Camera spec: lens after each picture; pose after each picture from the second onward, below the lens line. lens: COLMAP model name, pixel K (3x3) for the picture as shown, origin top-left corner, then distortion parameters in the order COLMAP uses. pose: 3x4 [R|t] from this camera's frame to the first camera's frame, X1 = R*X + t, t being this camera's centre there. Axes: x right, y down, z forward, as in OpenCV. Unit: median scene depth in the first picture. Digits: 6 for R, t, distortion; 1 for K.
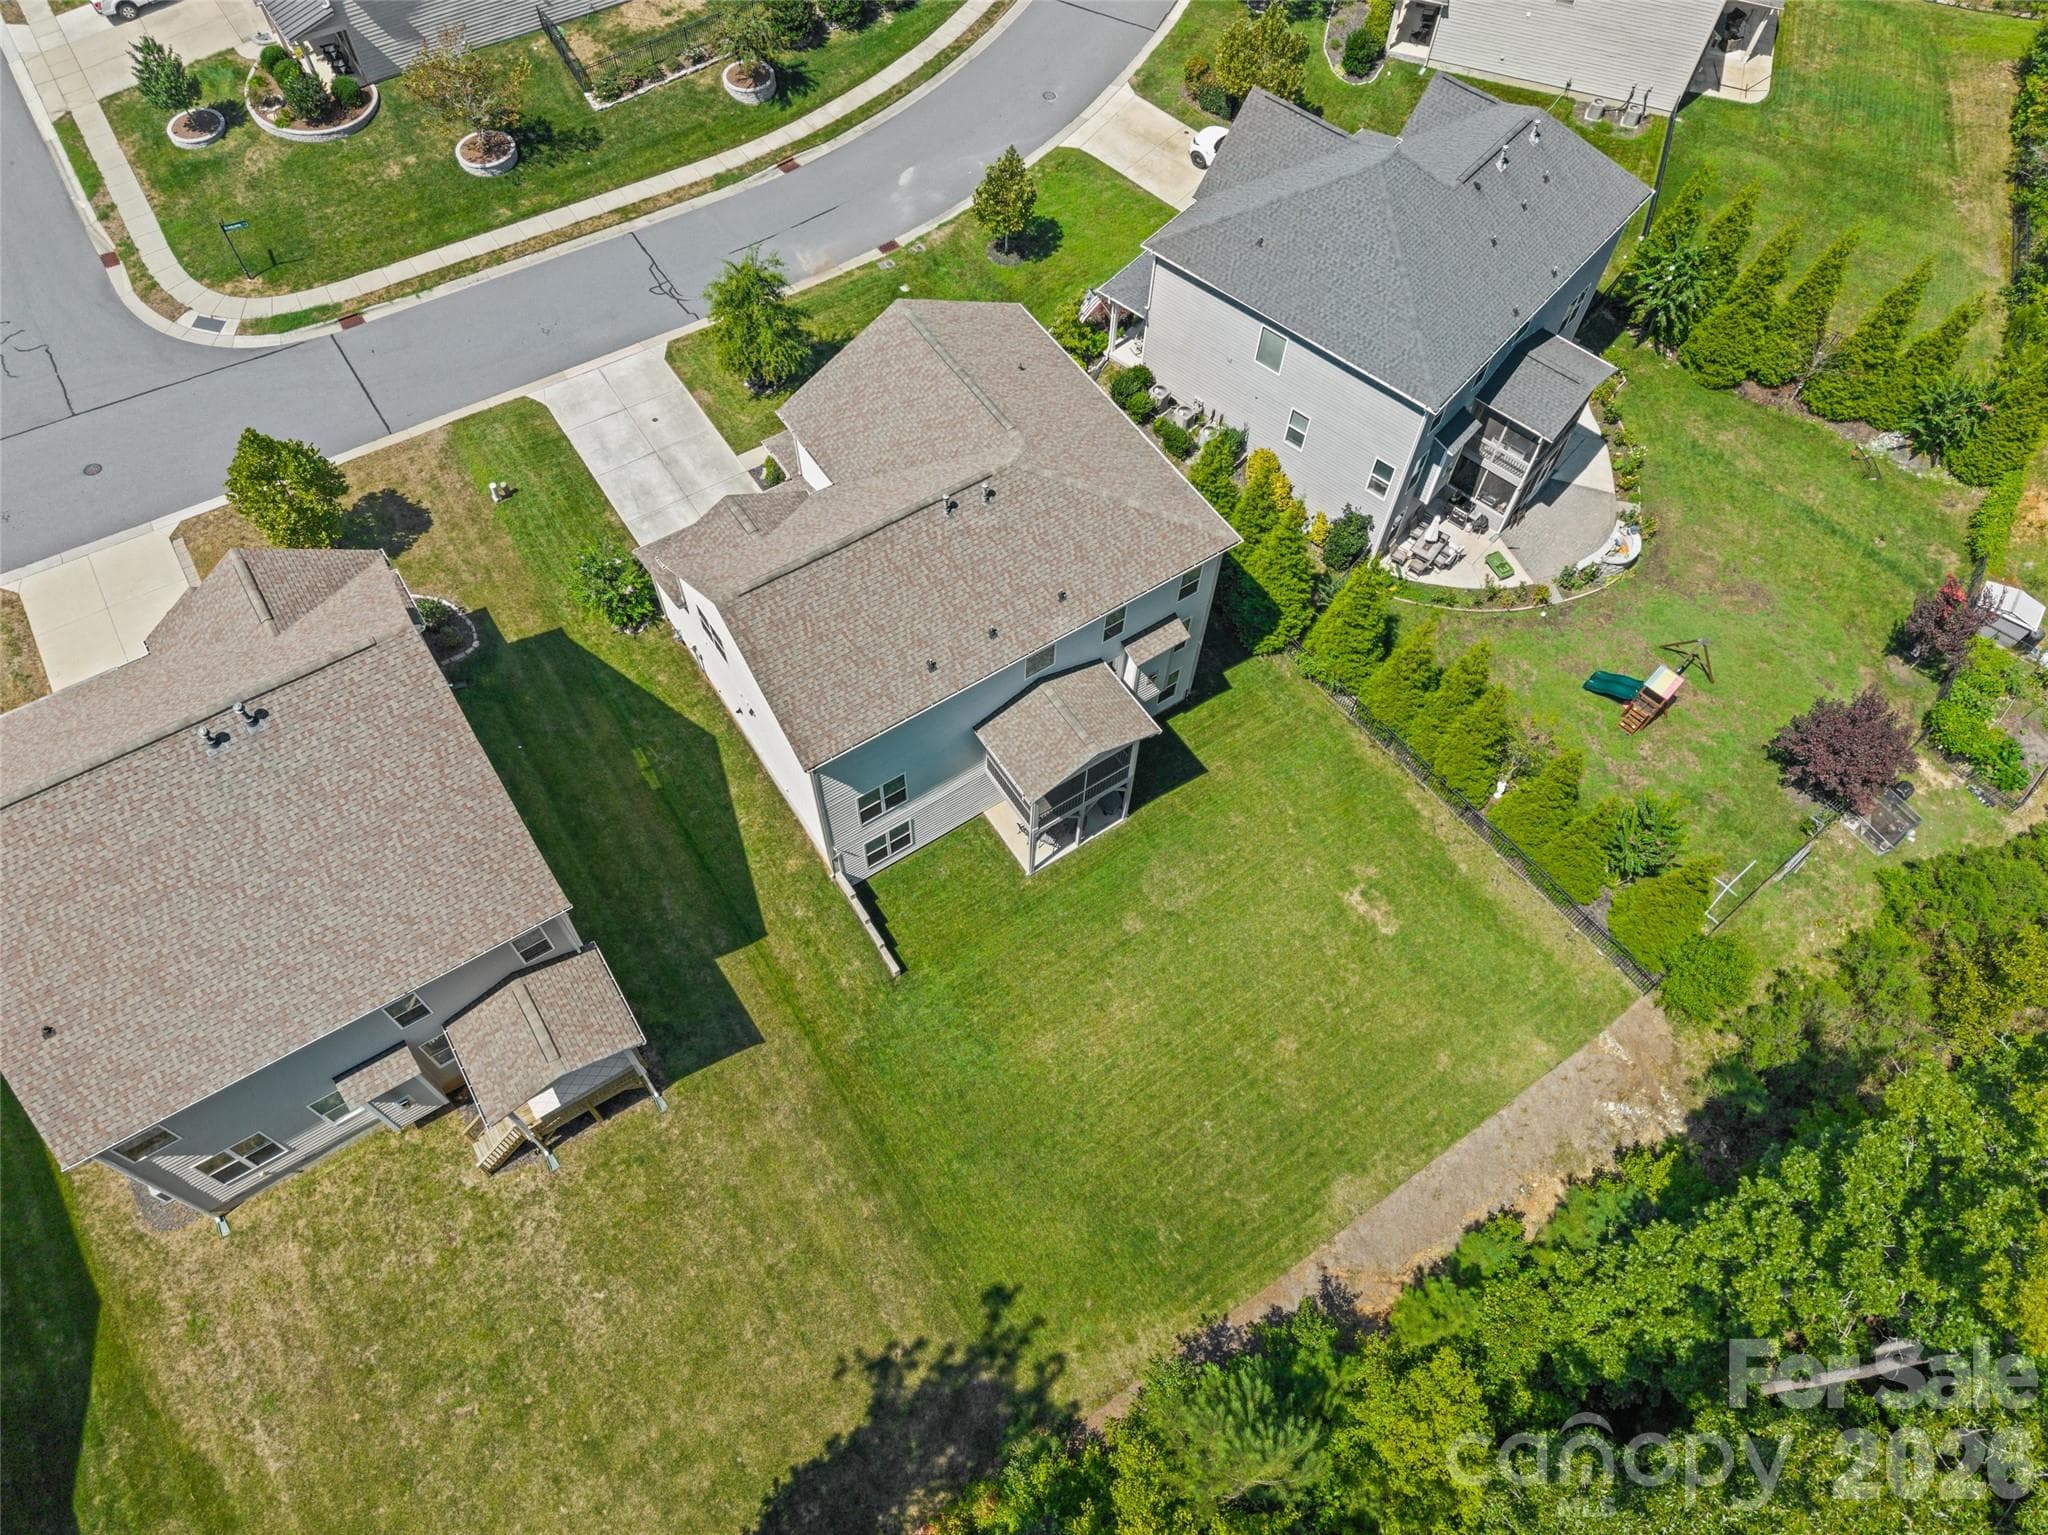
lens RADIAL K [[1369.5, 0, 1021.1], [0, 1369.5, 771.5], [0, 0, 1]] dist [0.018327, -0.004867]
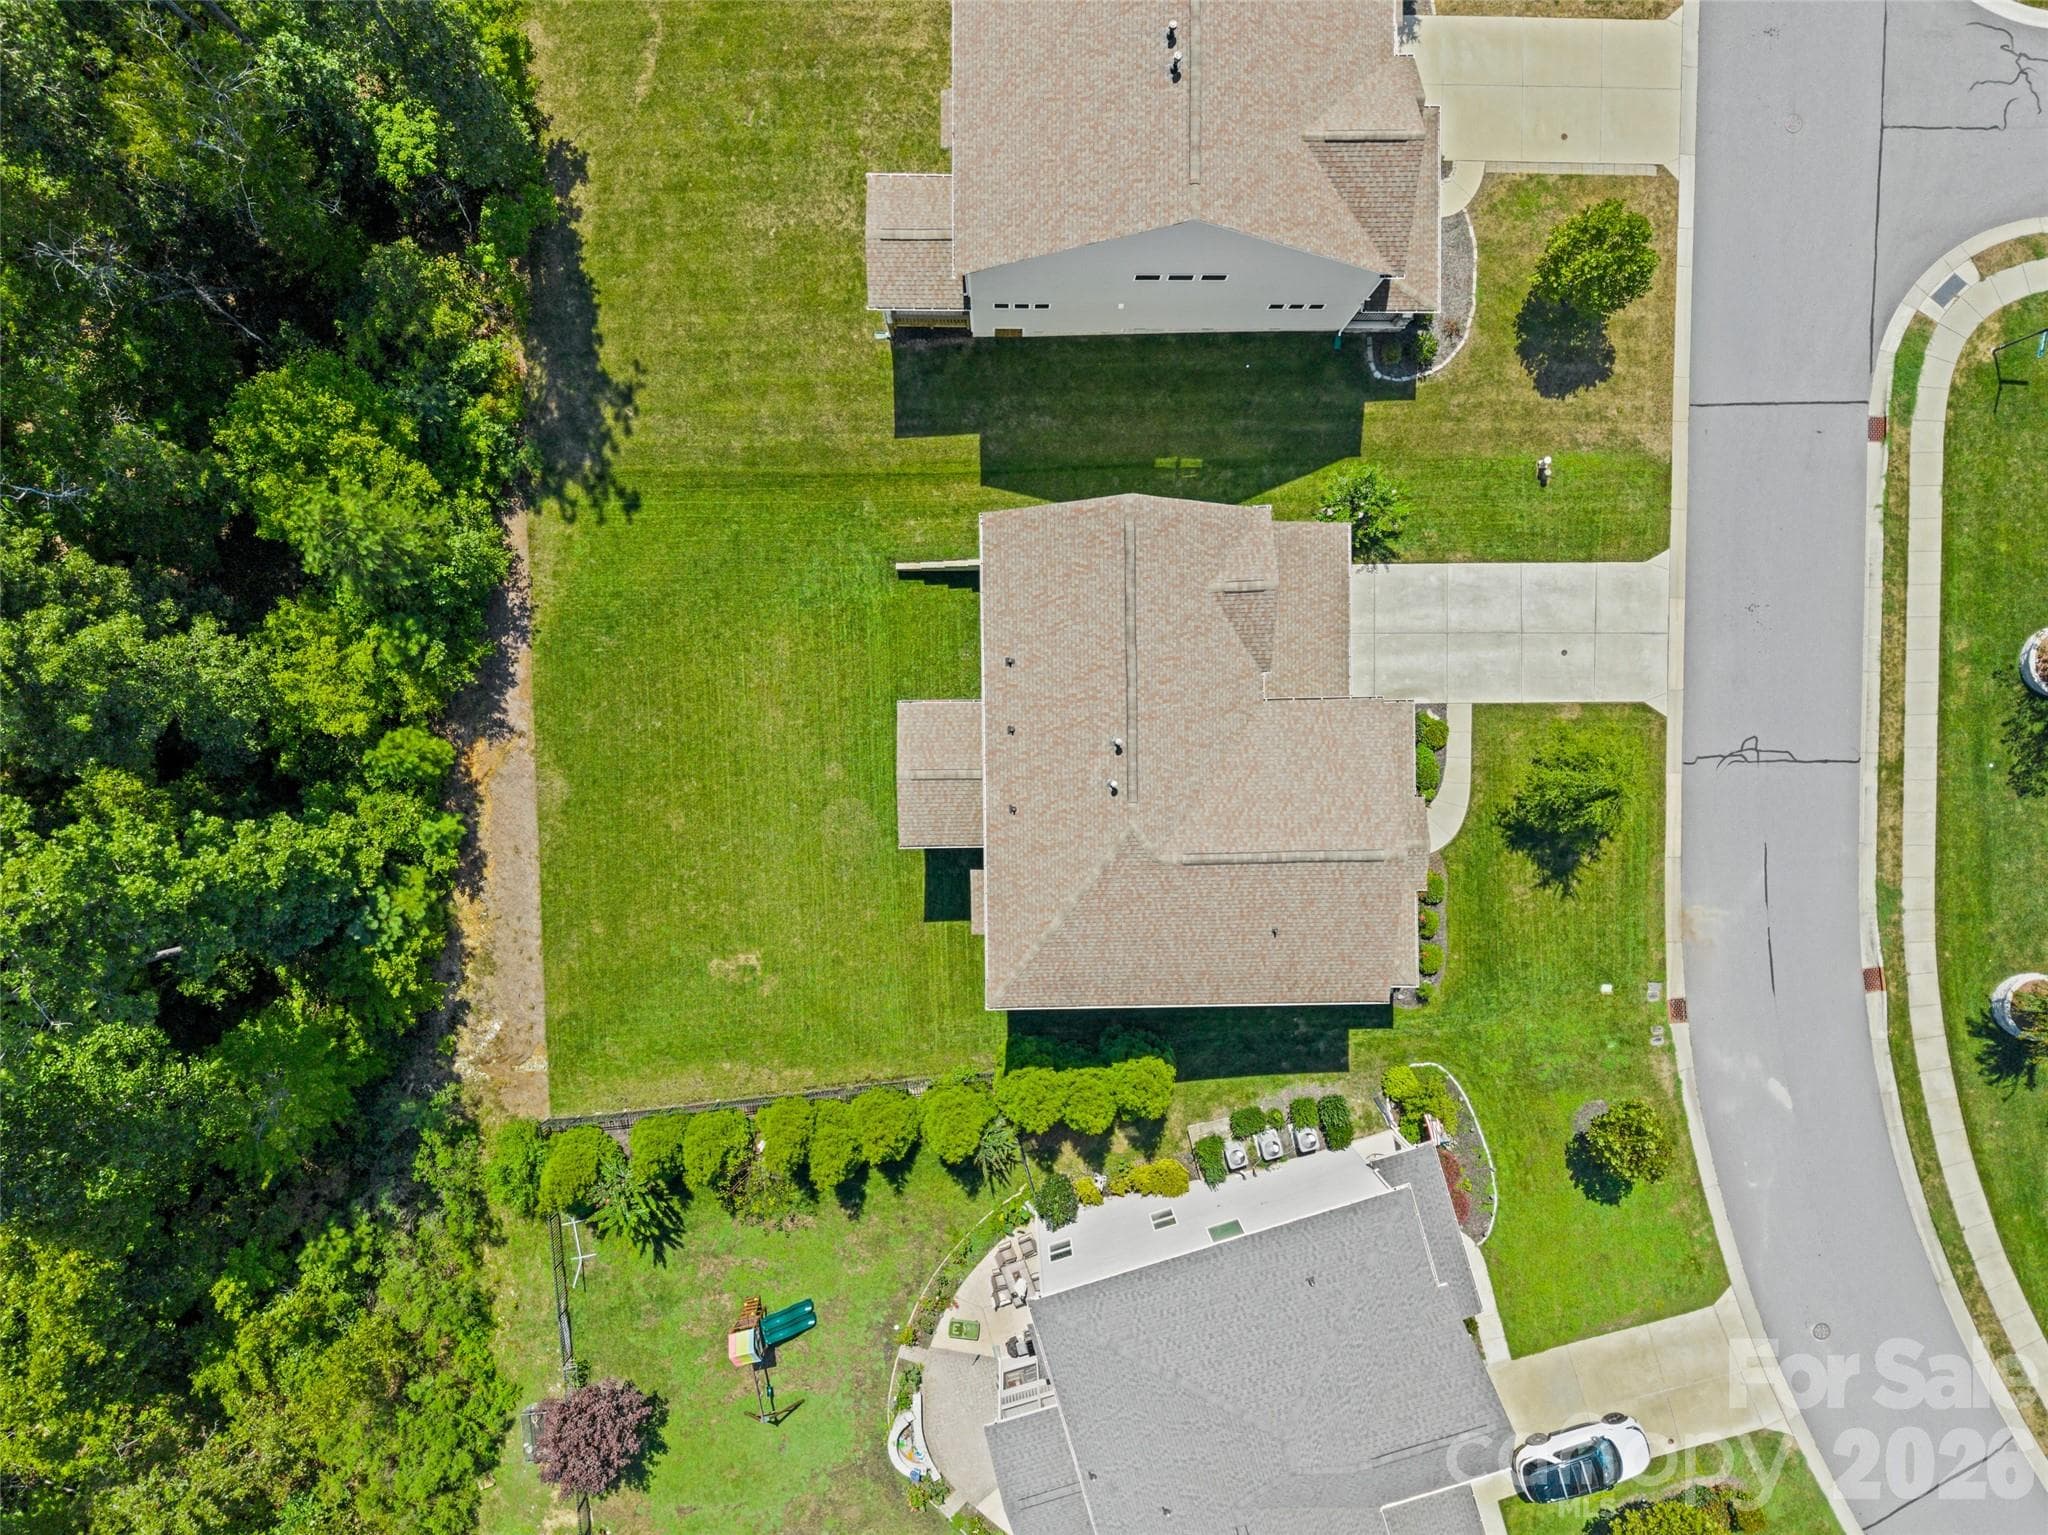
lens RADIAL K [[1369.5, 0, 1027.5], [0, 1369.5, 763.4], [0, 0, 1]] dist [0.018327, -0.004867]
pose [[-0.540203, 0.841191, -0.024033, 0.015507], [-0.739915, -0.461173, 0.489741, -0.516285], [0.400882, 0.282342, 0.871537, 0.073012]]
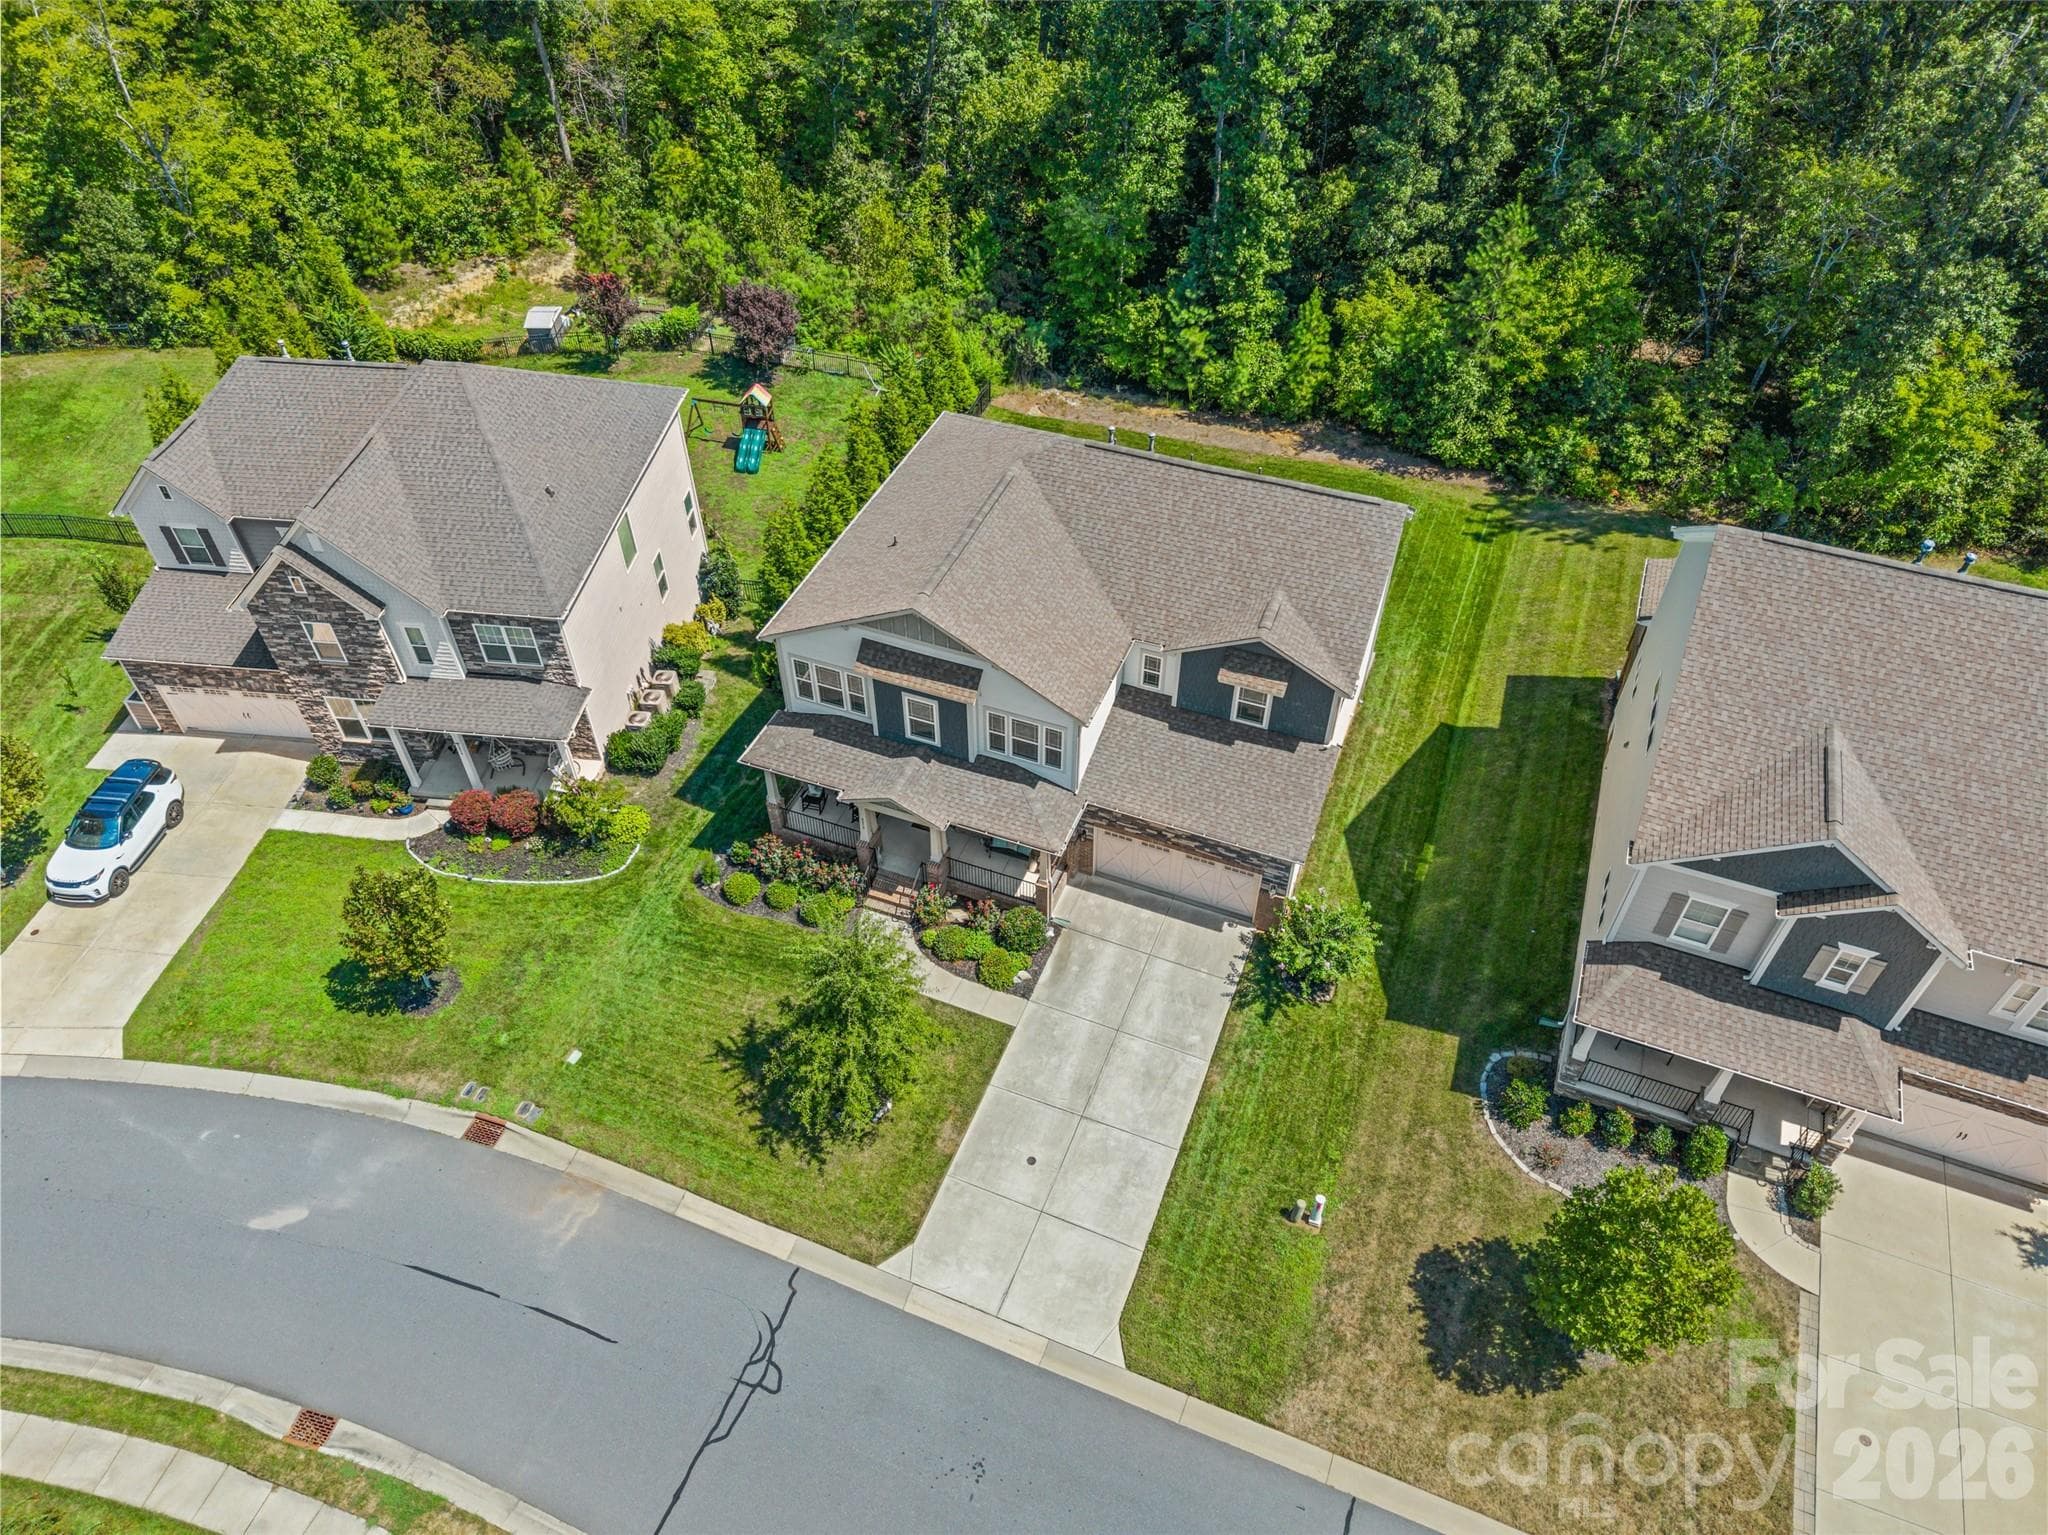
lens RADIAL K [[1369.5, 0, 1019.6], [0, 1369.5, 769.4], [0, 0, 1]] dist [0.018327, -0.004867]
pose [[-0.568041, -0.593256, 0.570418, -0.556084], [0.705965, 0.005007, 0.708230, -0.760672], [-0.423017, 0.804999, 0.415973, 0.649537]]
